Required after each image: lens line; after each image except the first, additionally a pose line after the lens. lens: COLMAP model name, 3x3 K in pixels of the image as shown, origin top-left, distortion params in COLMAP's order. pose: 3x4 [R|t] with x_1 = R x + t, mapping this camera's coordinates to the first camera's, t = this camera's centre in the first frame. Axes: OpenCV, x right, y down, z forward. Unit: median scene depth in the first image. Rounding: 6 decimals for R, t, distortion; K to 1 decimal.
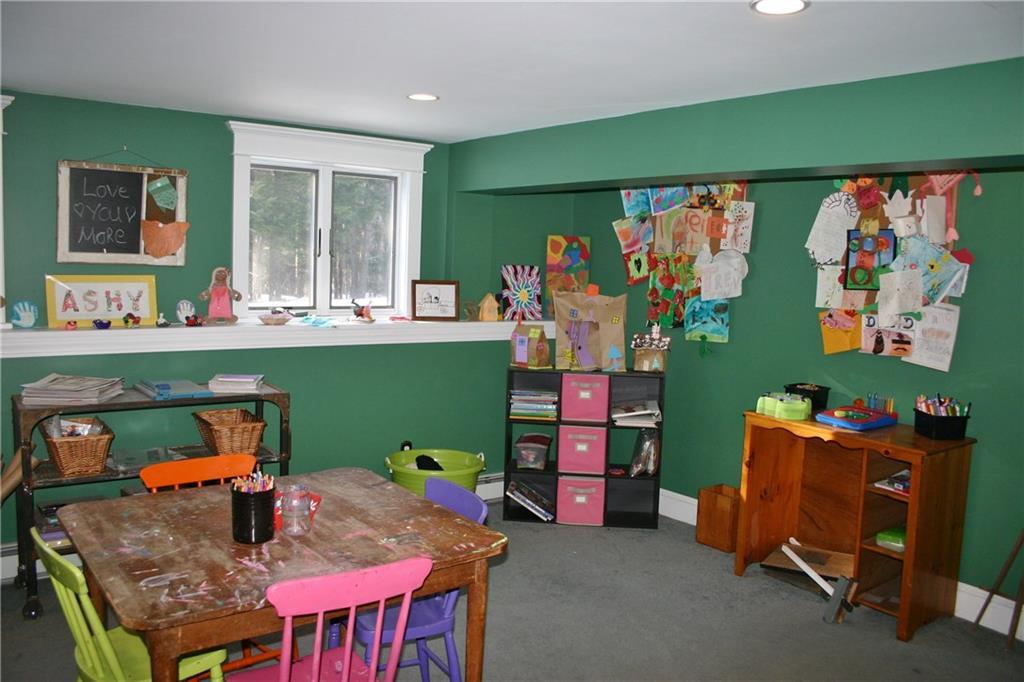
lens RADIAL K [[853.2, 0, 511.8], [0, 853.2, 341.2], [0, 0, 1]] dist [-0.001148, -0.002015]
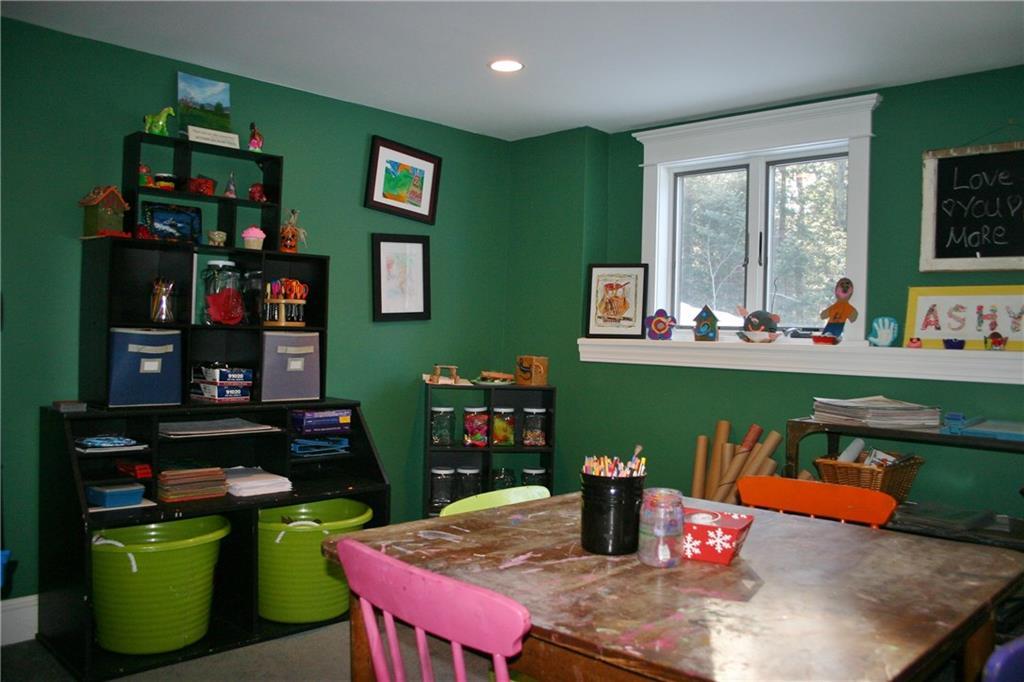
lens RADIAL K [[853.2, 0, 511.8], [0, 853.2, 338.9], [0, 0, 1]] dist [-0.001148, -0.002015]
pose [[0.205791, -0.012093, -0.978521, 0.217850], [-0.116646, 0.992492, -0.036798, 0.053385], [0.971619, 0.121713, 0.202836, 0.434897]]
